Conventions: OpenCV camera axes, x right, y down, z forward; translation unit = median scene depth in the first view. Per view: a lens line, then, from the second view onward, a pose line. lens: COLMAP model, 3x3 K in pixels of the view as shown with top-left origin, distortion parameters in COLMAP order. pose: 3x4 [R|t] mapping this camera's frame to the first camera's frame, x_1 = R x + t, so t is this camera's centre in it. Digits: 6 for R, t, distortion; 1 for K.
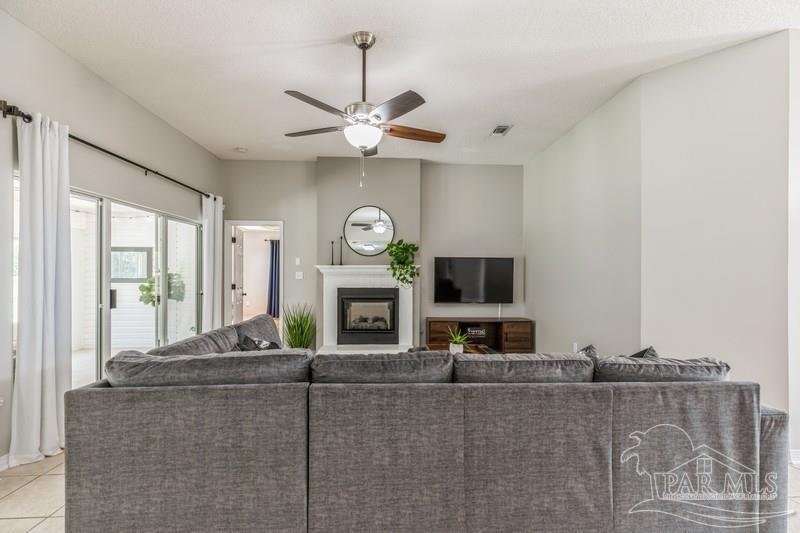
lens RADIAL K [[359.6, 0, 399.0], [0, 359.6, 272.4], [0, 0, 1]] dist [0.006851, -0.000730]
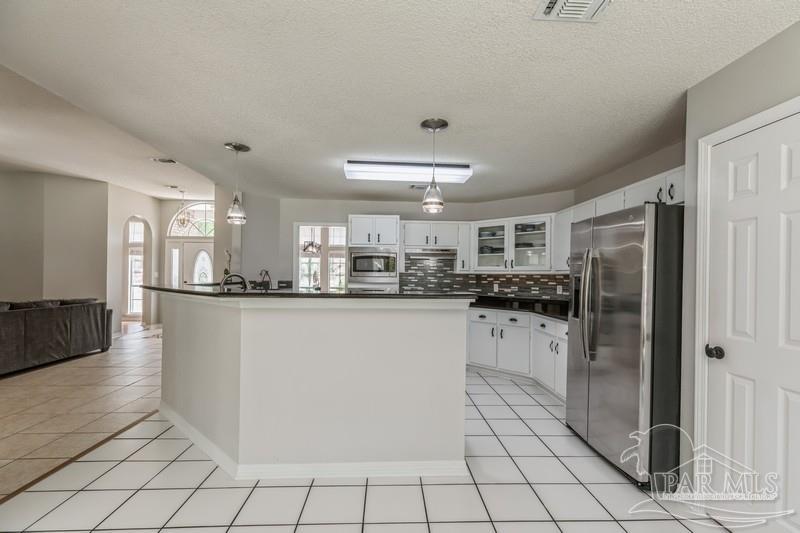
lens RADIAL K [[359.6, 0, 403.3], [0, 359.6, 273.7], [0, 0, 1]] dist [0.006851, -0.000730]
pose [[-0.001047, -0.000147, 0.999999, -0.822593], [-0.014482, 0.999895, 0.000132, -0.005745], [-0.999895, -0.014482, -0.001049, -0.617182]]
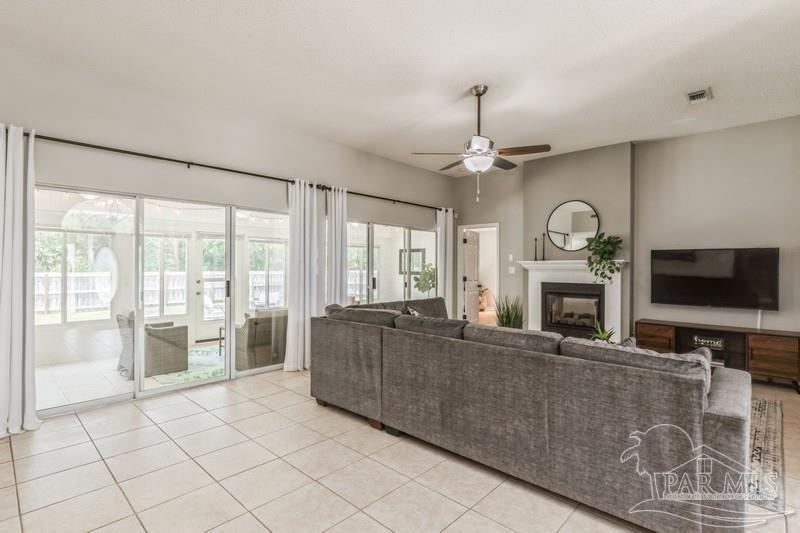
lens RADIAL K [[384.0, 0, 395.0], [0, 384.0, 267.1], [0, 0, 1]] dist [-0.001674, 0.001403]
pose [[0.694022, 0.001590, -0.719952, 0.360015], [-0.003739, 0.999992, -0.001397, 0.002190], [0.719944, 0.003661, 0.694023, -0.097987]]
